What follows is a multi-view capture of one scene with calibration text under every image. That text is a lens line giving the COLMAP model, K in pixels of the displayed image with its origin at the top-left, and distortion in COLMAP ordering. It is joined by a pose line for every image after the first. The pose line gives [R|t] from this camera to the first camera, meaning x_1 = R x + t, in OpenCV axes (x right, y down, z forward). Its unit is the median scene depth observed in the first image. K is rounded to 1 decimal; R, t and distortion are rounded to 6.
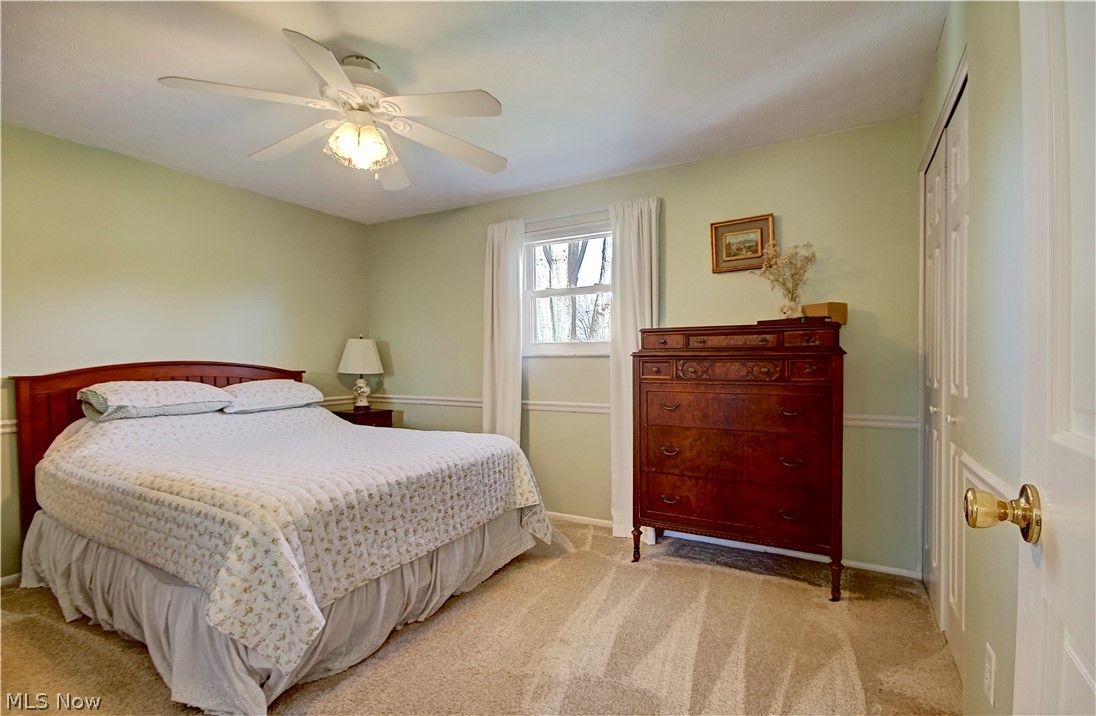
lens RADIAL K [[512.9, 0, 548.5], [0, 512.9, 360.1], [0, 0, 1]] dist [0.002694, 0.000104]
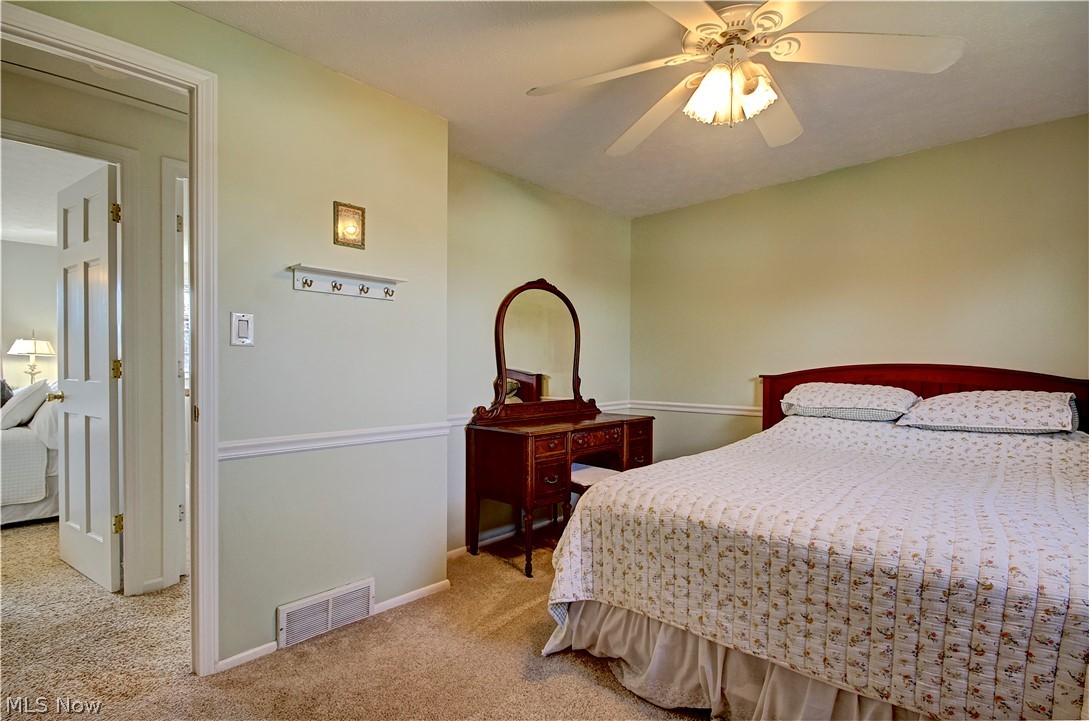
lens RADIAL K [[514.4, 0, 563.5], [0, 514.4, 379.0], [0, 0, 1]] dist [-0.005947, -0.001055]
pose [[-0.230229, 0.026029, -0.972788, 0.442679], [0.001398, 0.999650, 0.026417, 0.005169], [0.973136, 0.004722, -0.230185, 0.900805]]
